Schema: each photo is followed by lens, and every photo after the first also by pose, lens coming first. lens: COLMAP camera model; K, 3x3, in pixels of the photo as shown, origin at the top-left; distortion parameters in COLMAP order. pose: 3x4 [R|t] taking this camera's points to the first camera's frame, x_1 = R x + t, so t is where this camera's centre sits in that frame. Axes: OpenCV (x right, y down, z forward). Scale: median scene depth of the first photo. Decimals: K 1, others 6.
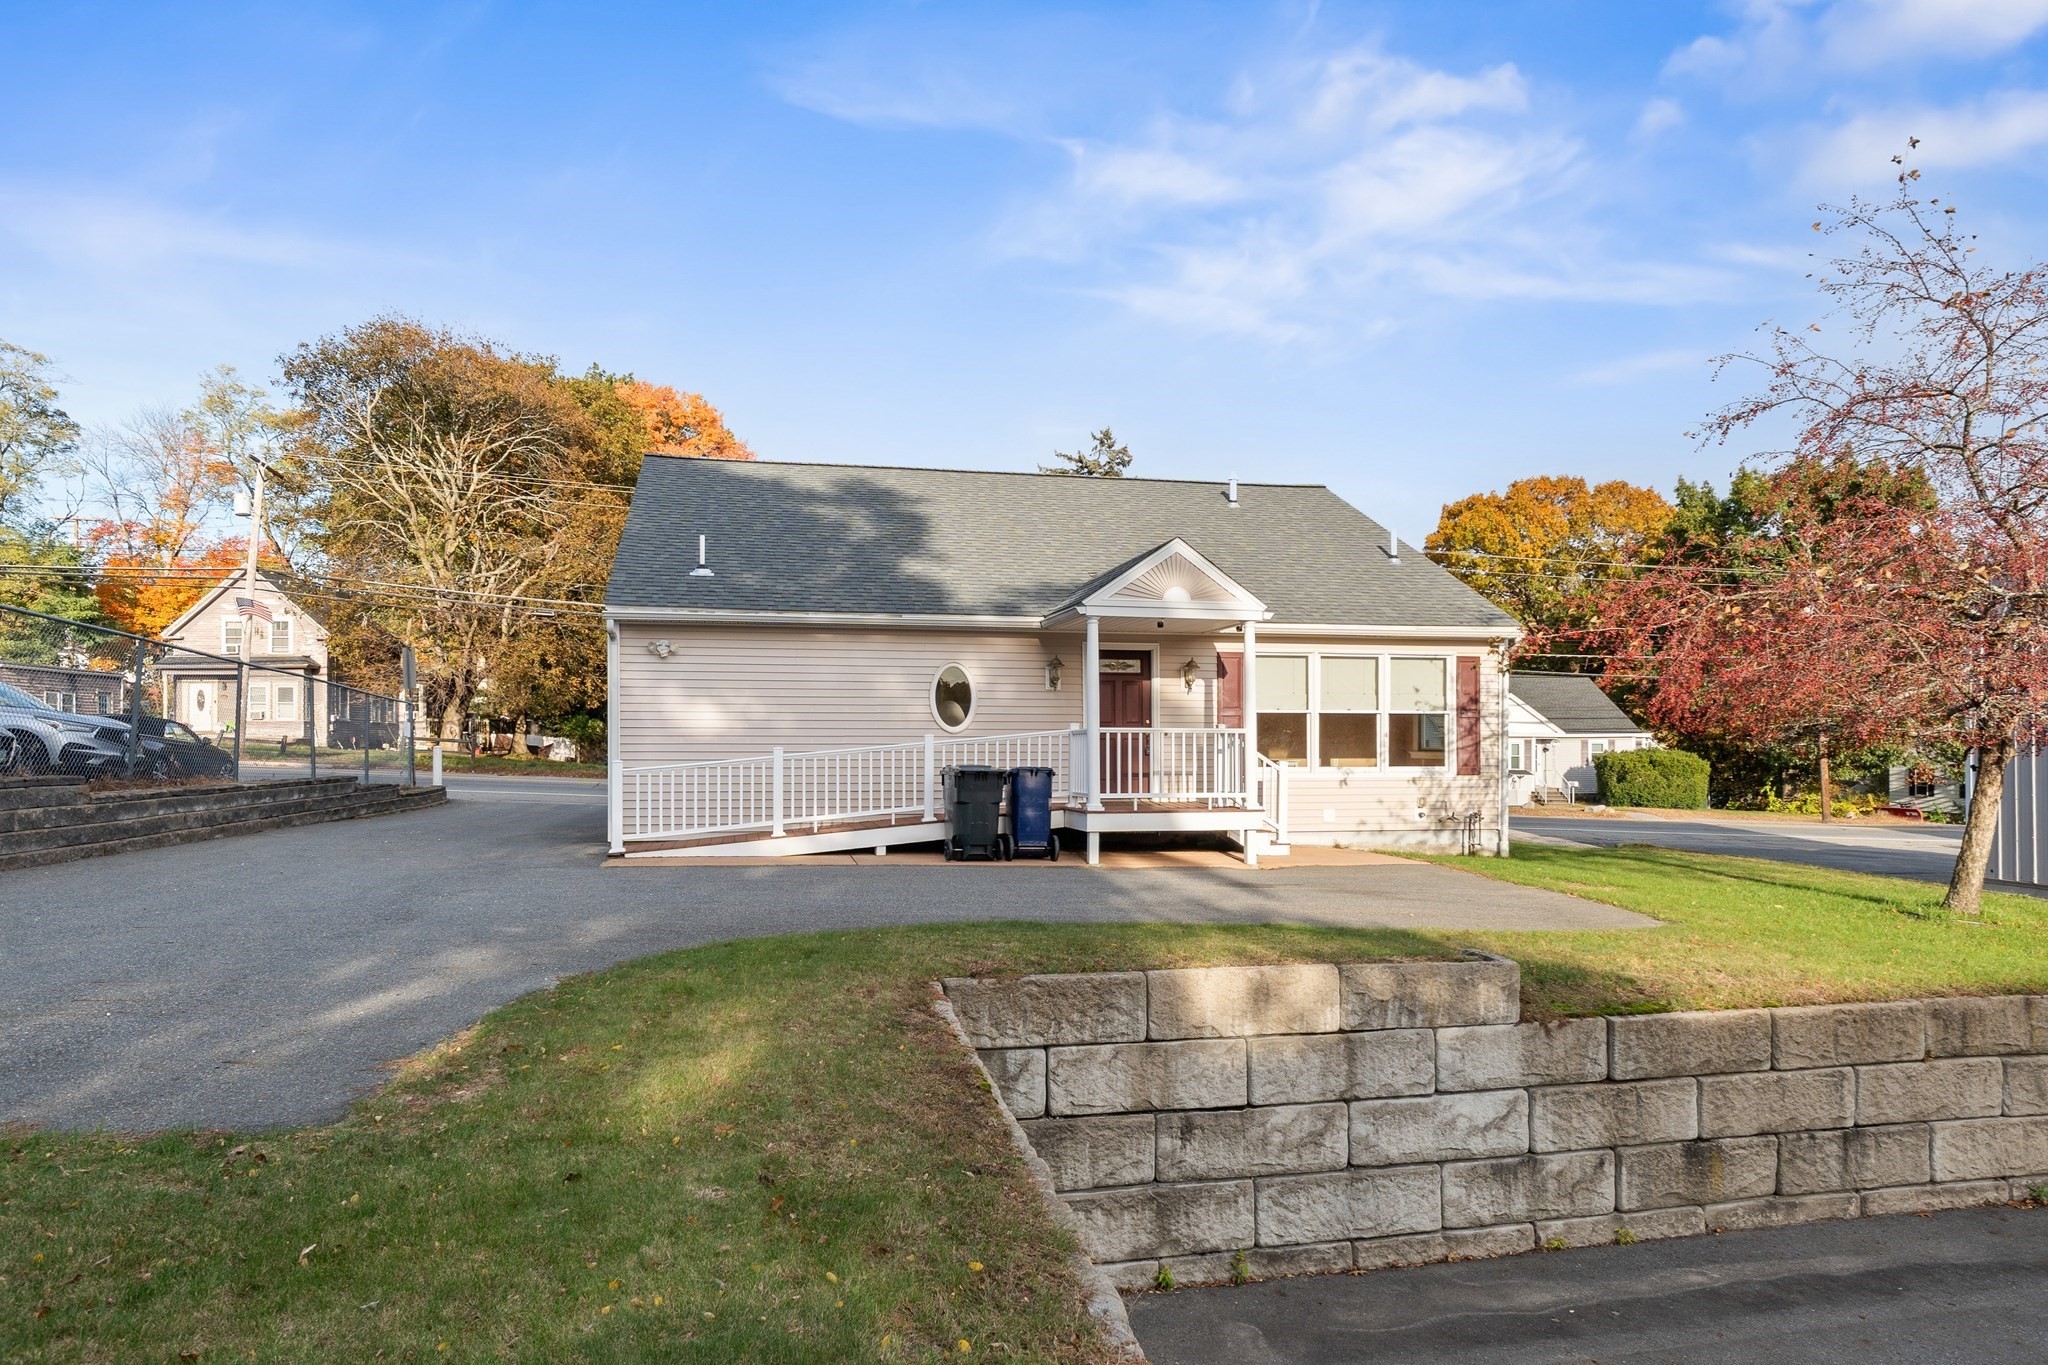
lens RADIAL K [[1287.9, 0, 1026.1], [0, 1287.9, 696.5], [0, 0, 1]] dist [-0.003939, 0.001025]
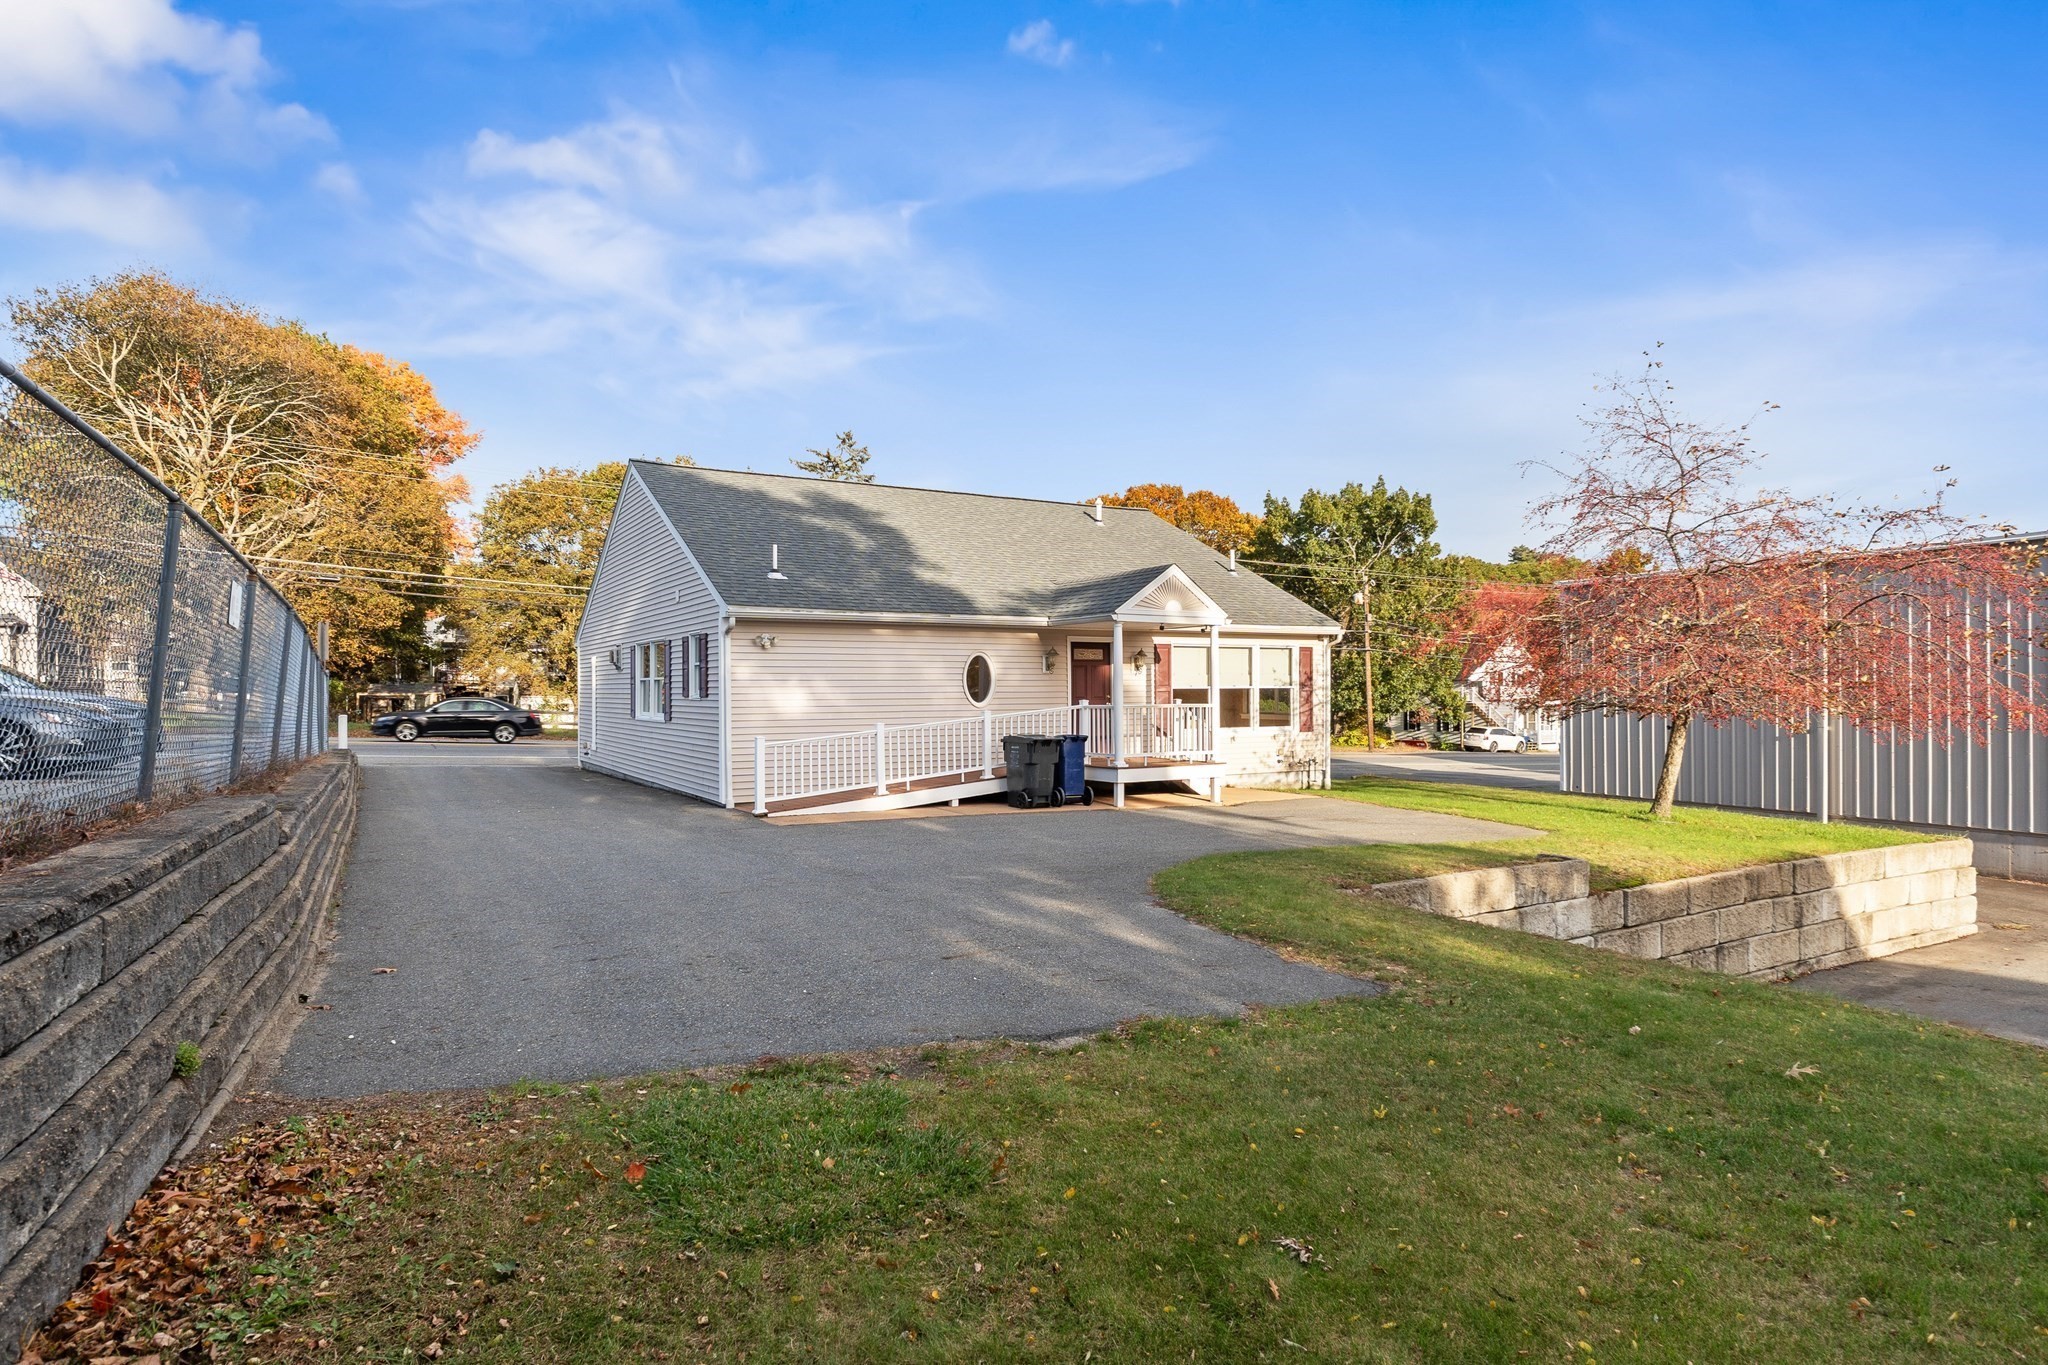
lens RADIAL K [[1118.7, 0, 1030.2], [0, 1118.7, 661.2], [0, 0, 1]] dist [-0.006163, -0.000908]
pose [[0.947942, 0.002471, 0.318434, -0.357904], [-0.005627, 0.999944, 0.008992, -0.027469], [-0.318393, -0.010316, 0.947903, -0.062146]]
